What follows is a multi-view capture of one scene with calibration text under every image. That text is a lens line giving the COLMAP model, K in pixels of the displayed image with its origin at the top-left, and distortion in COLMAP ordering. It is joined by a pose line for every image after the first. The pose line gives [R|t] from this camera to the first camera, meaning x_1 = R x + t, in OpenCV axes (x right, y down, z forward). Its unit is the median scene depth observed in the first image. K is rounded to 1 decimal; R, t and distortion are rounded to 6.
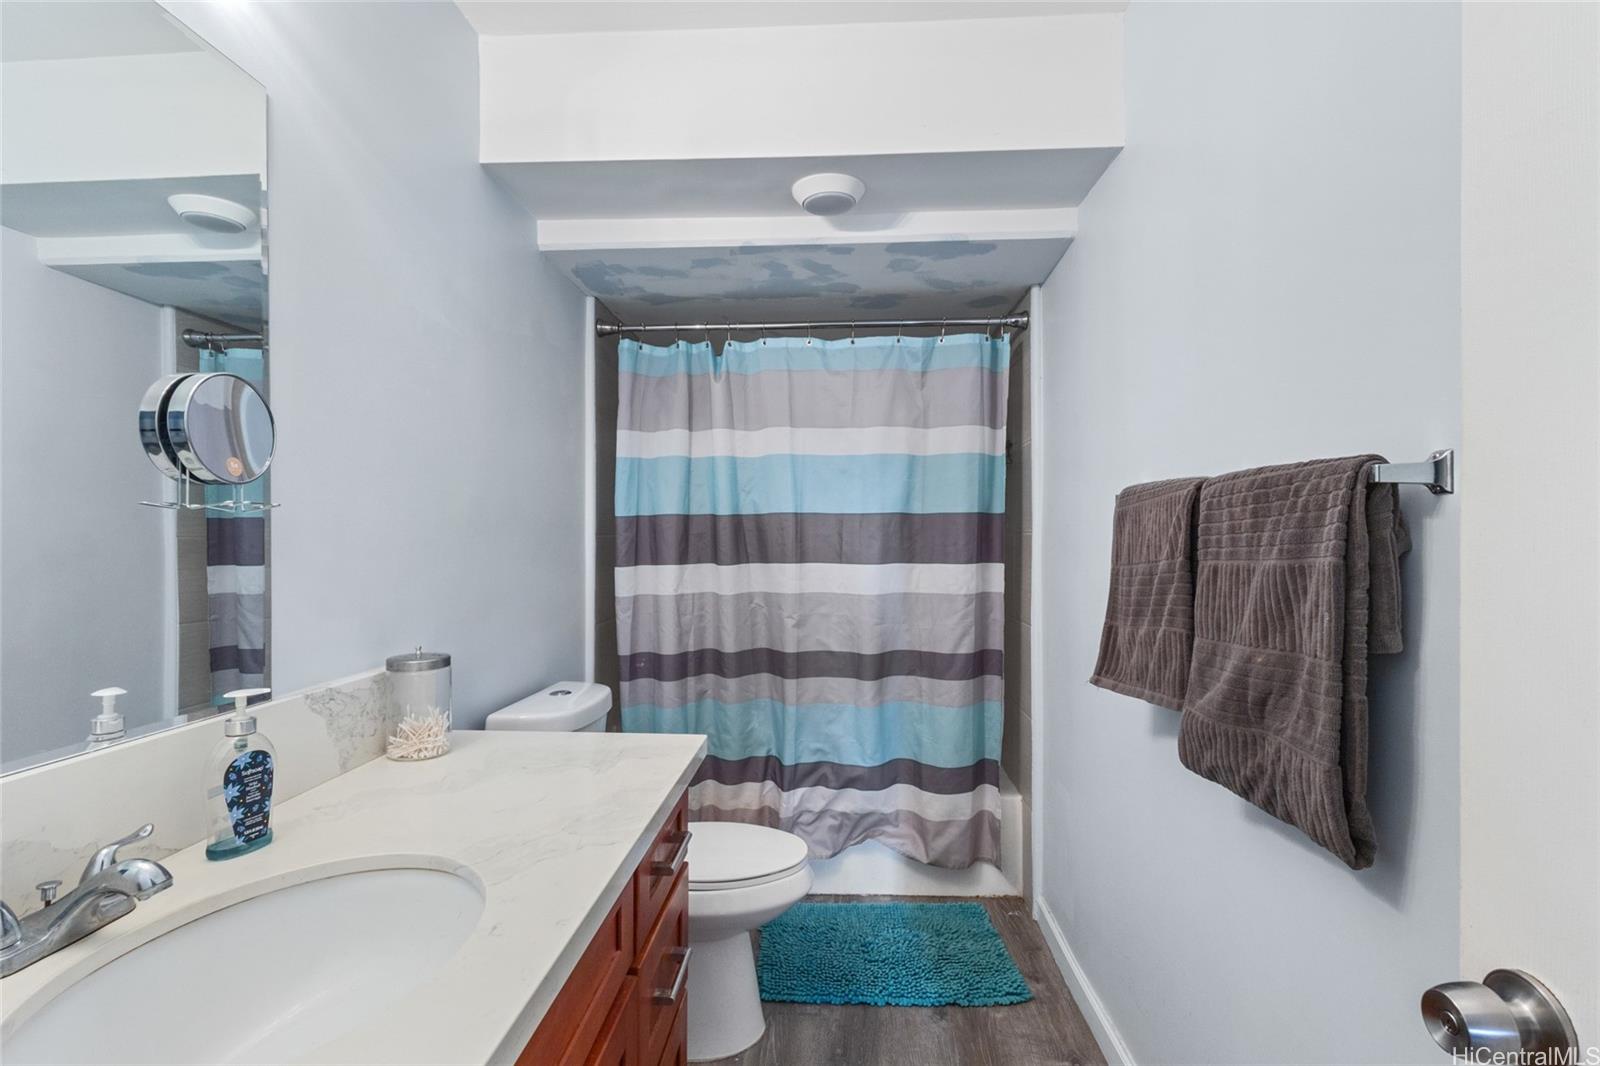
lens RADIAL K [[741.5, 0, 804.1], [0, 741.5, 537.1], [0, 0, 1]] dist [0.000127, 0.001164]
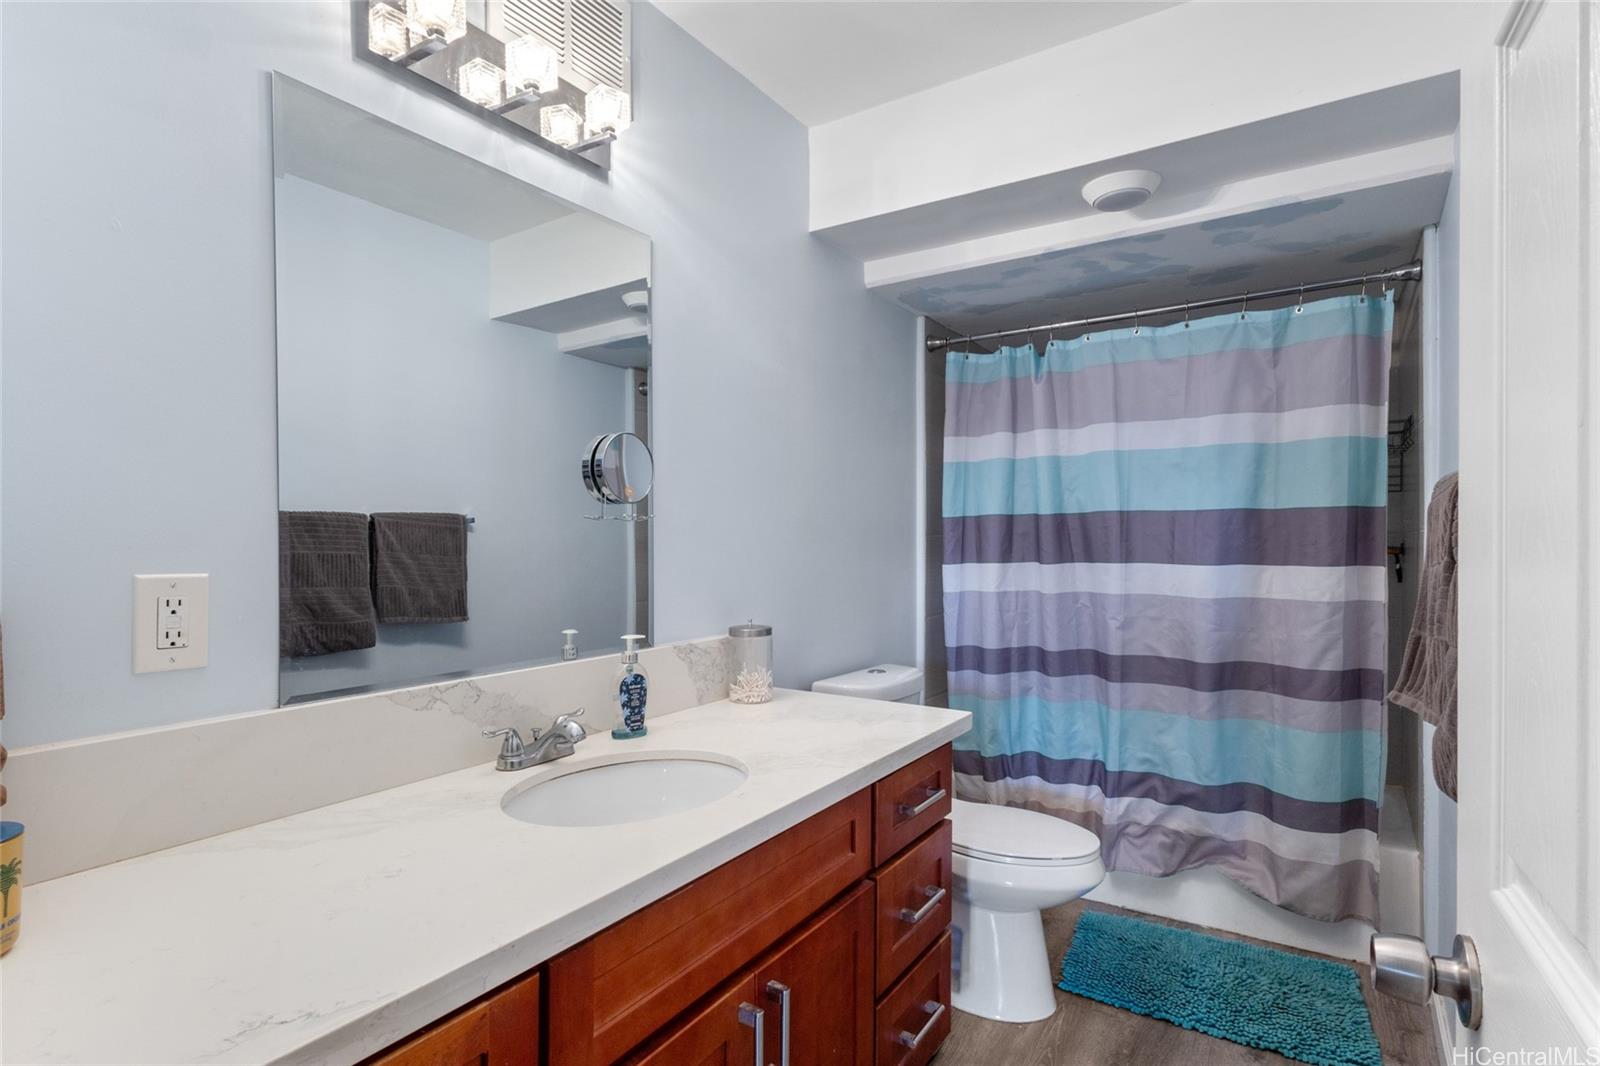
lens RADIAL K [[786.3, 0, 800.0], [0, 786.3, 533.0], [0, 0, 1]] dist [0.001045, 0.000840]
pose [[0.865763, -0.005386, -0.500425, 0.140678], [0.003069, 0.999980, -0.005453, 0.000411], [0.500445, 0.003185, 0.865763, -0.094896]]
